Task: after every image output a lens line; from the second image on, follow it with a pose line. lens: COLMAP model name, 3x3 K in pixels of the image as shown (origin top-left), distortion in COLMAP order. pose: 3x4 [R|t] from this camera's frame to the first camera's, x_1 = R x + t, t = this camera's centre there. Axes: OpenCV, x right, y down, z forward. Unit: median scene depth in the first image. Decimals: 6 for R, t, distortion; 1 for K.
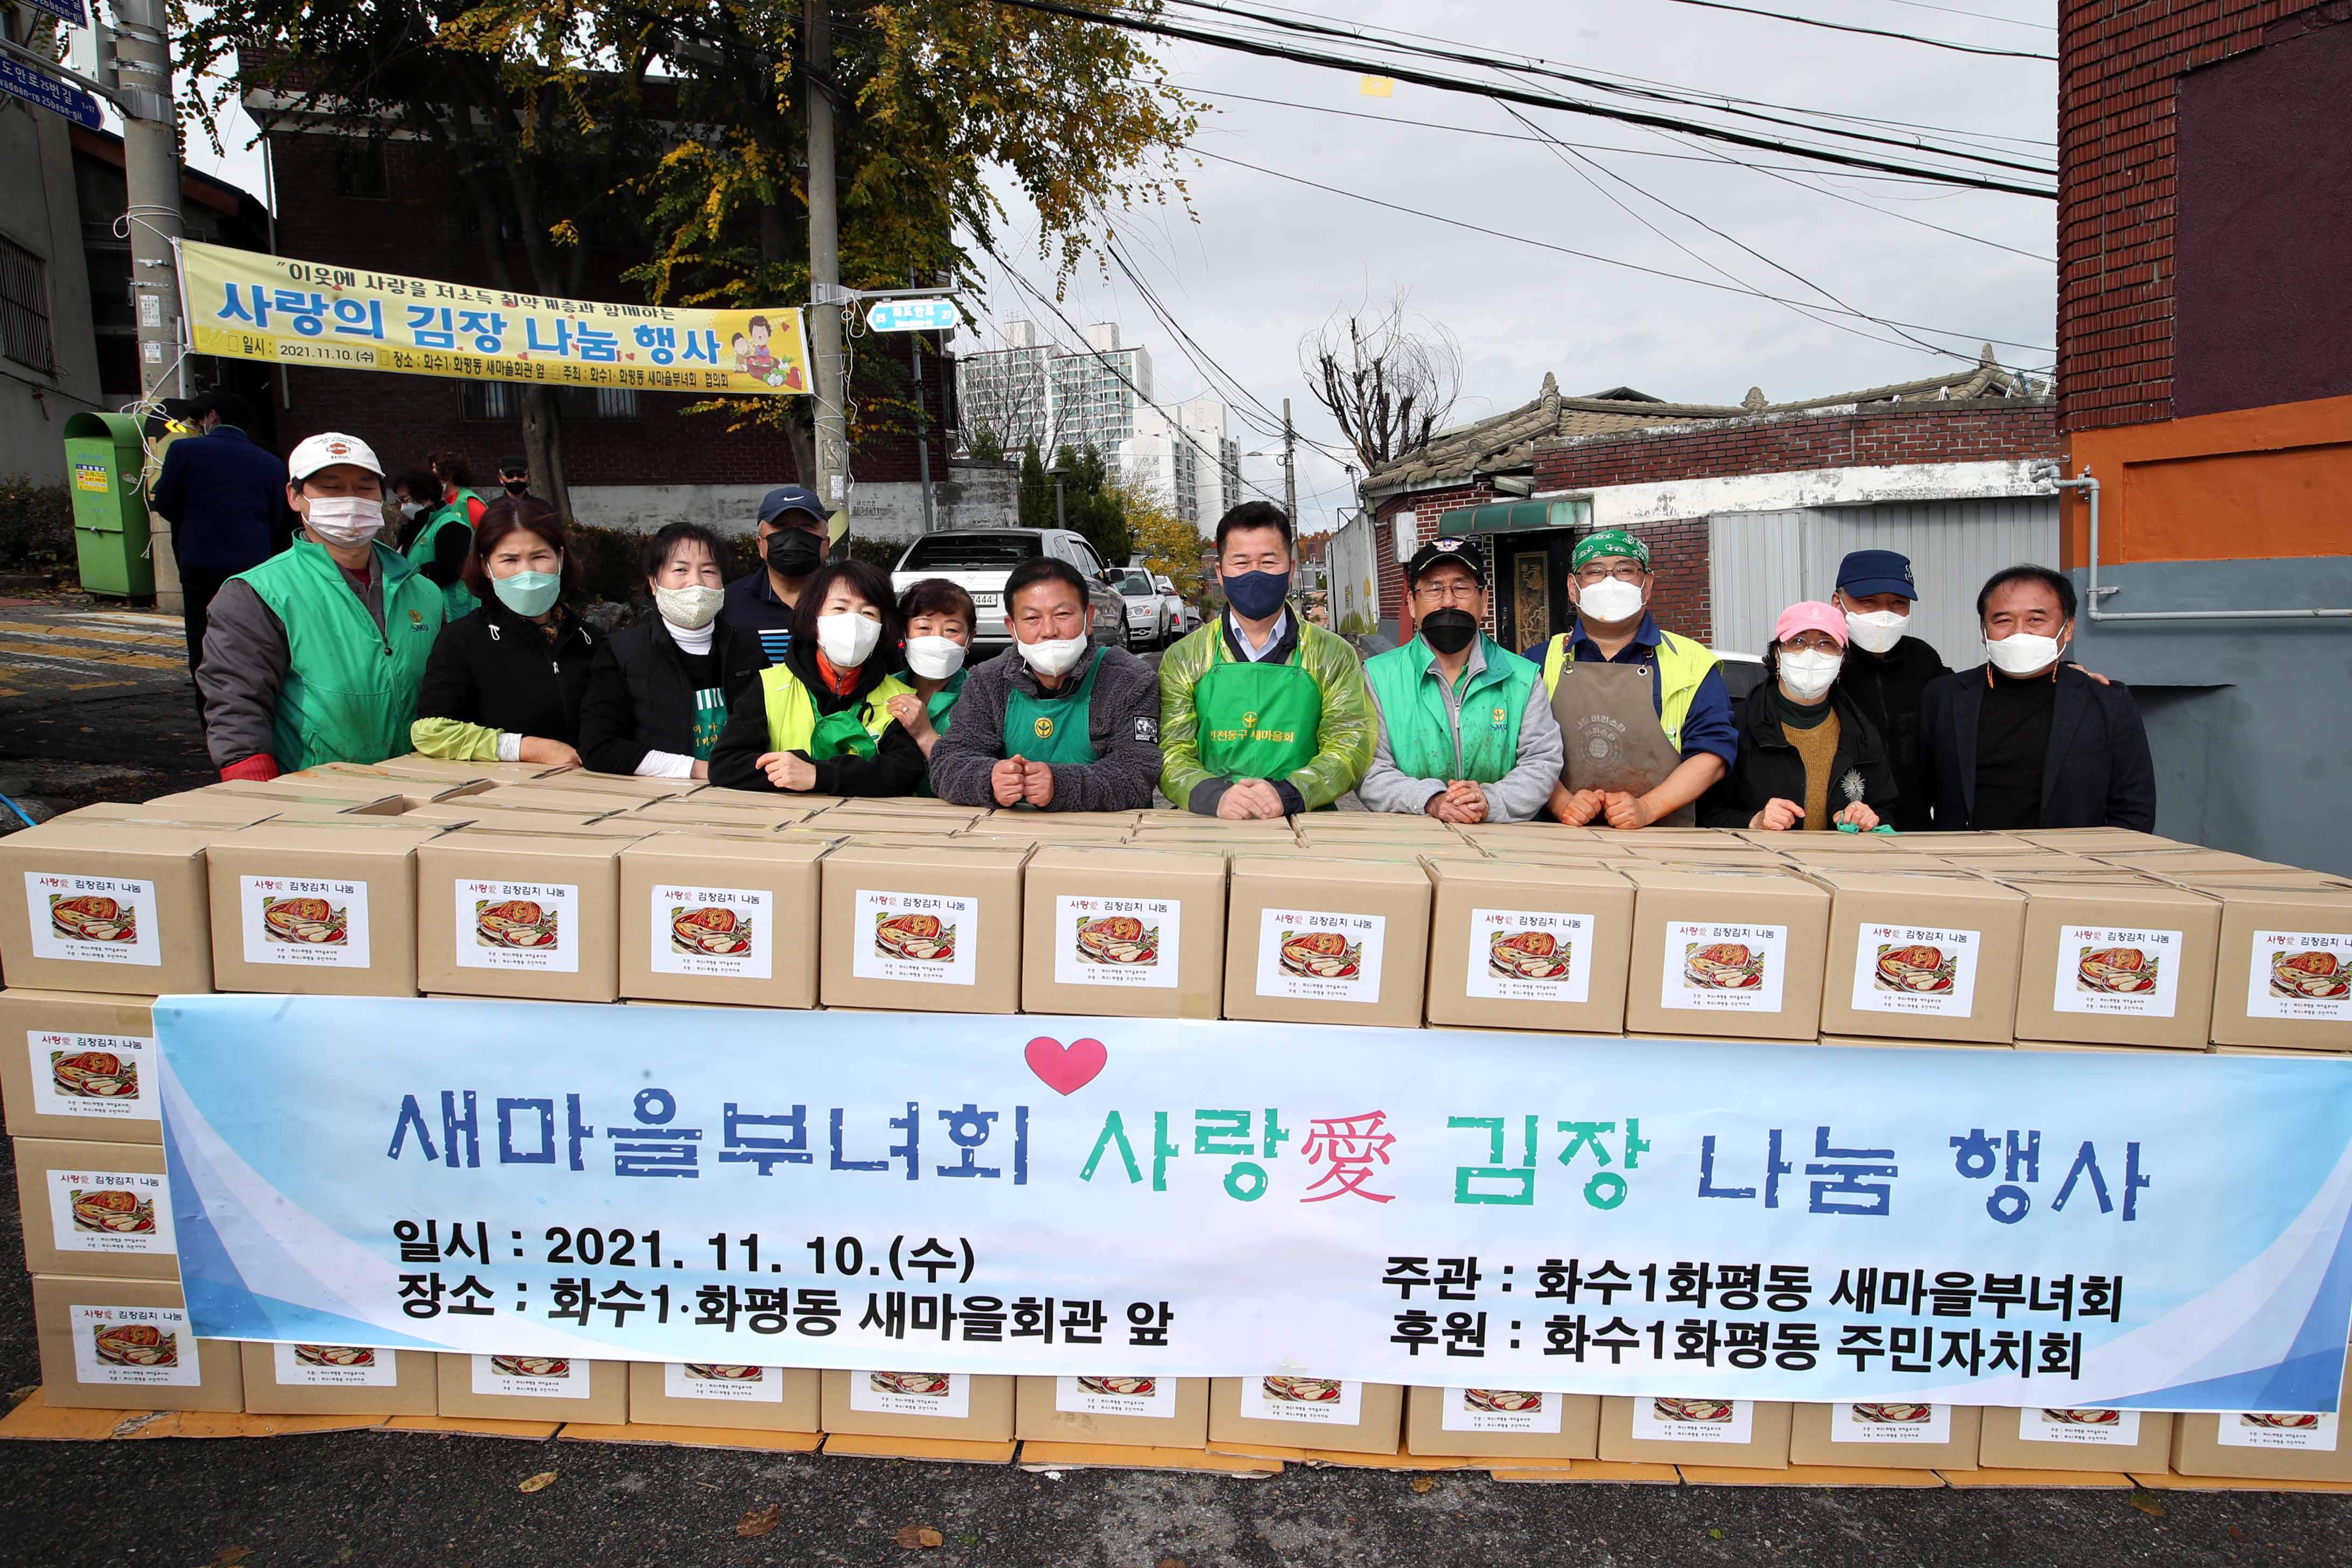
lens RADIAL K [[2274.8, 0, 1232.2], [0, 2274.8, 719.3], [0, 0, 1]] dist [-0.028186, 0.088474]
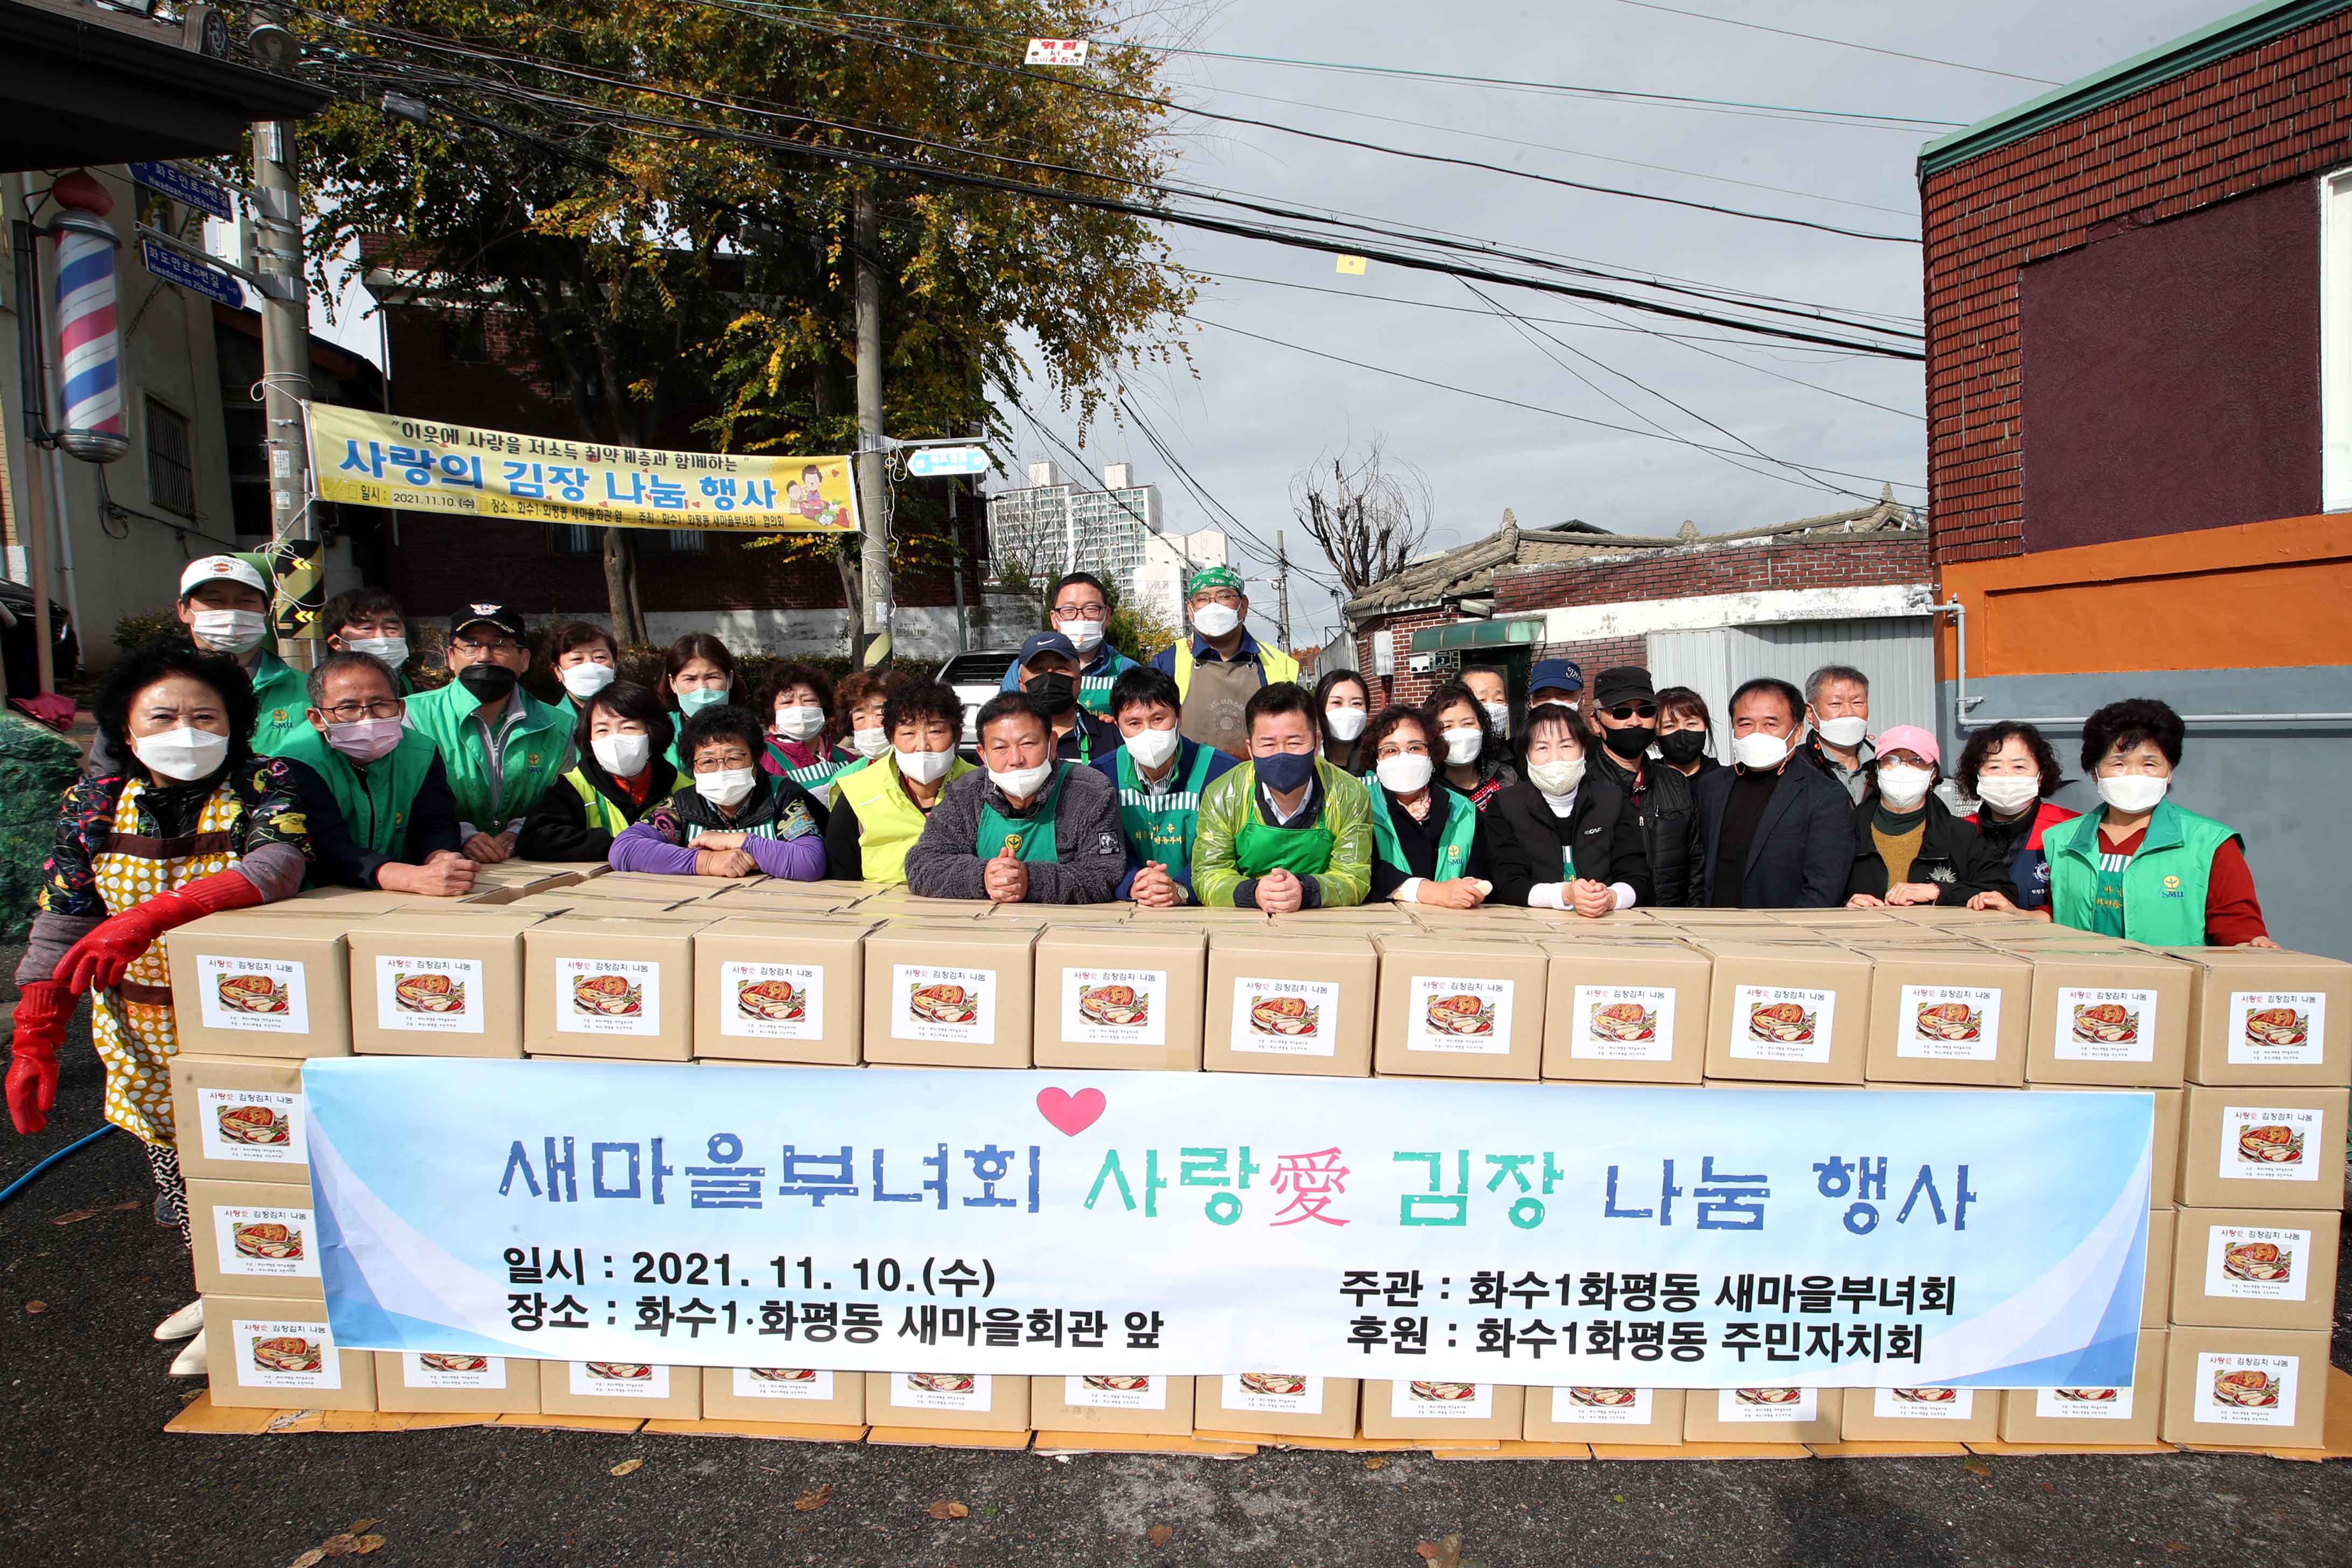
lens RADIAL K [[2142.2, 0, 1315.4], [0, 2142.2, 730.0], [0, 0, 1]] dist [-0.059981, 0.054333]
pose [[0.999644, -0.006377, 0.025914, 0.026278], [0.007324, 0.999302, -0.036637, -0.005045], [-0.025662, 0.036814, 0.998993, -0.123898]]
